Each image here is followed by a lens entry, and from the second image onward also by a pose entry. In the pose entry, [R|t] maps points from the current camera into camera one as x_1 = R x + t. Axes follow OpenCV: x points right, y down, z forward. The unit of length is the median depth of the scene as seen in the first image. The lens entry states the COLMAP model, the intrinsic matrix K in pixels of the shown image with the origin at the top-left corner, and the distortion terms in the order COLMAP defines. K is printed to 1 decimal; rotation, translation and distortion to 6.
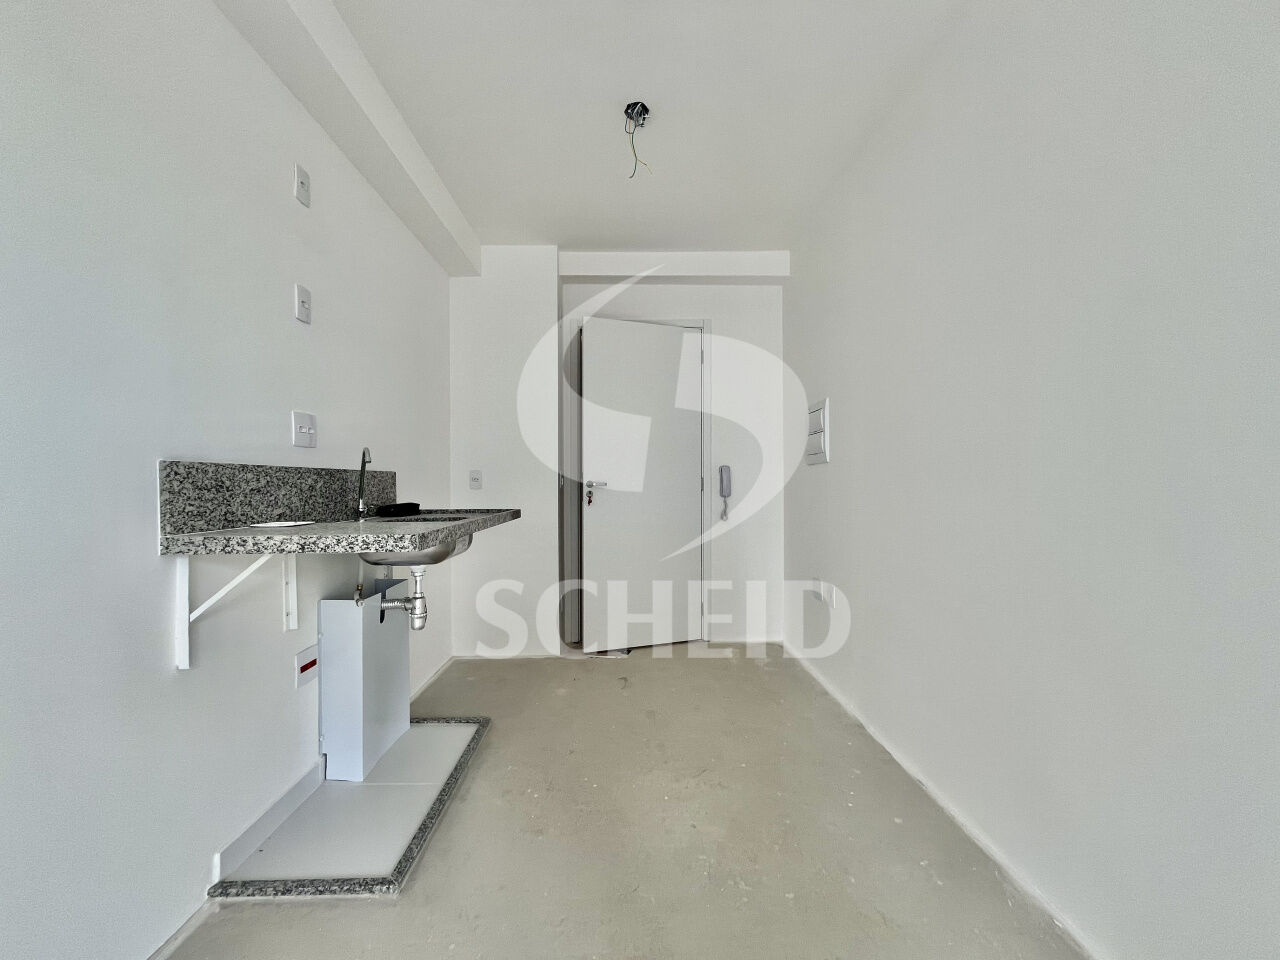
lens RADIAL K [[516.1, 0, 635.6], [0, 516.1, 484.1], [0, 0, 1]] dist [-0.000492, -0.000130]
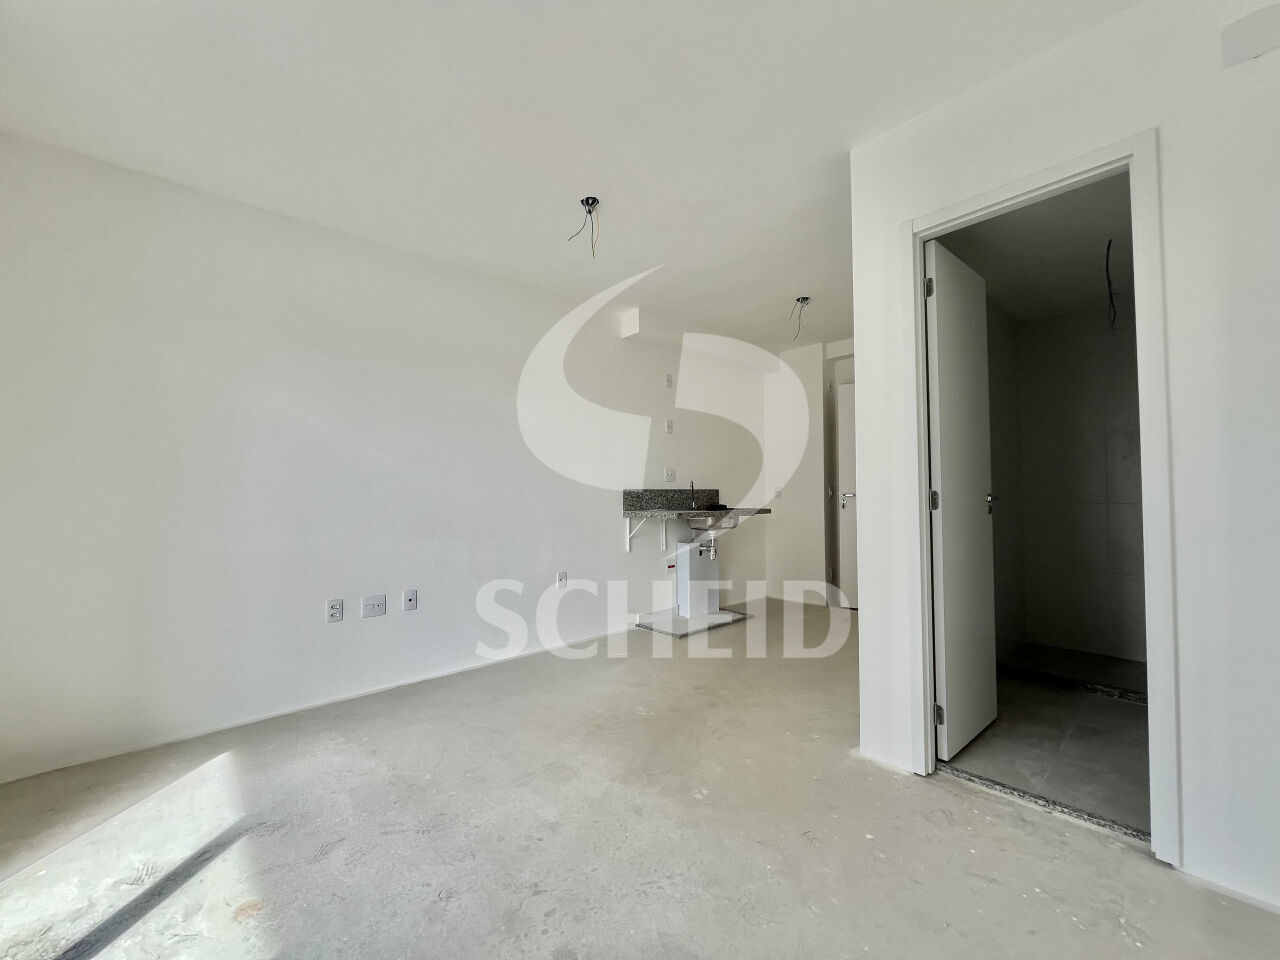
lens RADIAL K [[516.1, 0, 635.6], [0, 516.1, 484.1], [0, 0, 1]] dist [-0.000492, -0.000130]
pose [[0.650974, -0.015153, -0.758949, 1.156055], [0.003863, 0.999854, -0.016650, -0.015384], [0.759090, 0.007907, 0.650937, -0.777180]]
